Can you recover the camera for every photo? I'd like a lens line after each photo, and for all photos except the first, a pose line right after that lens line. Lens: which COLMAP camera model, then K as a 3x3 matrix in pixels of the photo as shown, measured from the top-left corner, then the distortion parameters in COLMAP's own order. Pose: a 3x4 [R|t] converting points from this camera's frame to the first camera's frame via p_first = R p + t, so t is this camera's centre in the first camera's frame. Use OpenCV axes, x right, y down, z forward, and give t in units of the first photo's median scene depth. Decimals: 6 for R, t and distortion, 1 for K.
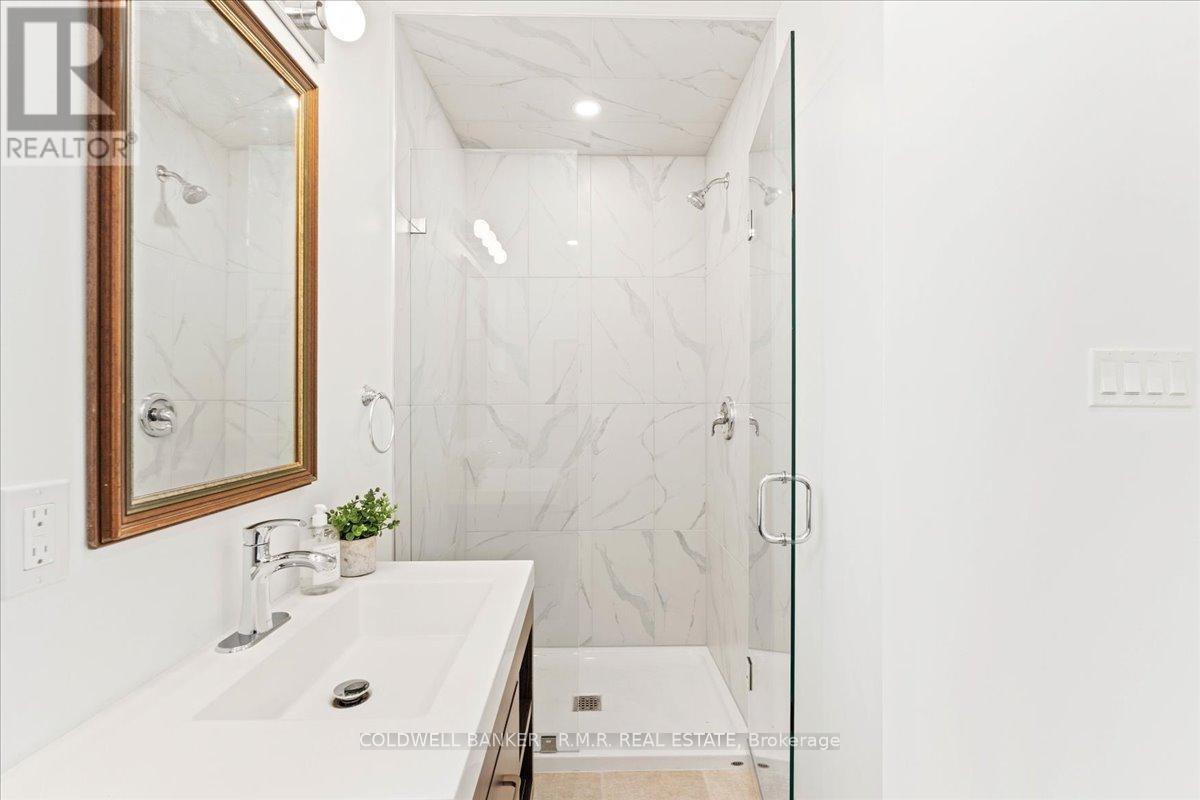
lens RADIAL K [[527.9, 0, 599.7], [0, 527.9, 401.0], [0, 0, 1]] dist [-0.000828, 0.000415]
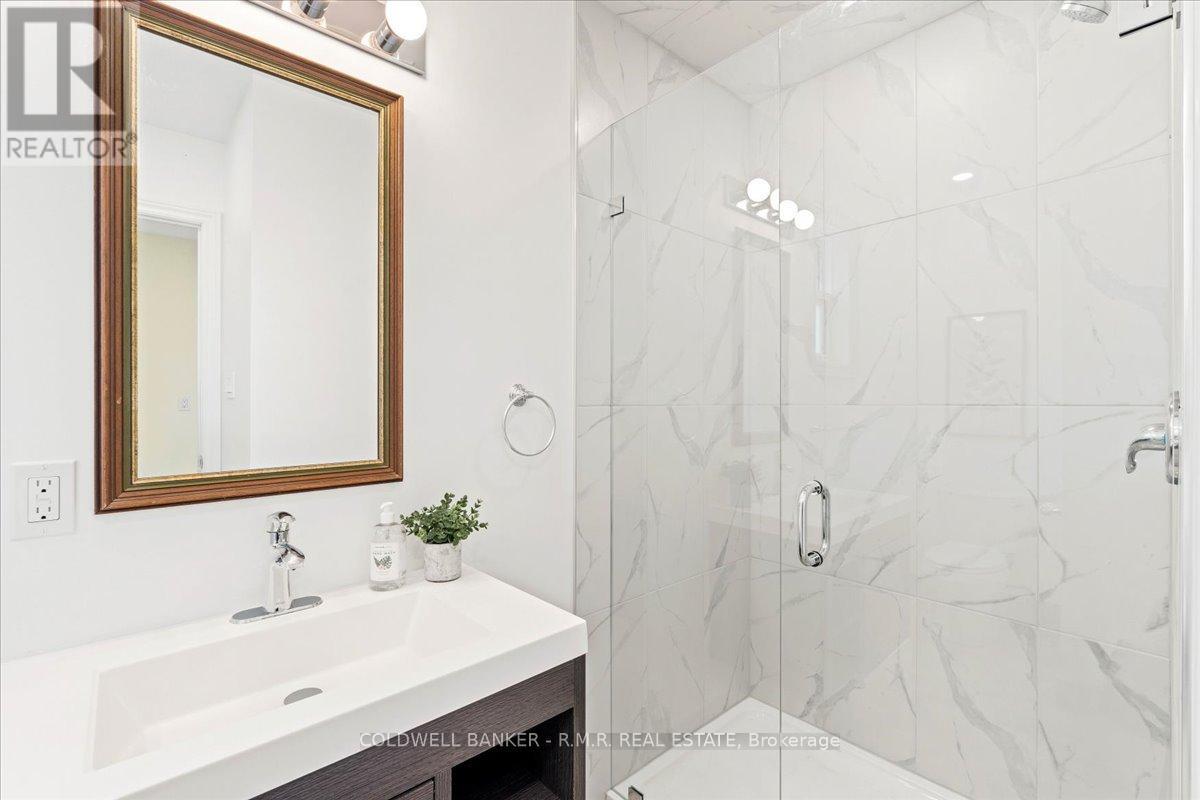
lens RADIAL K [[527.9, 0, 599.6], [0, 527.9, 400.6], [0, 0, 1]] dist [-0.000828, 0.000415]
pose [[0.663474, -0.001026, -0.748199, 0.256888], [0.001315, 0.999999, -0.000205, -0.000833], [0.748198, -0.000848, 0.663475, 0.314670]]
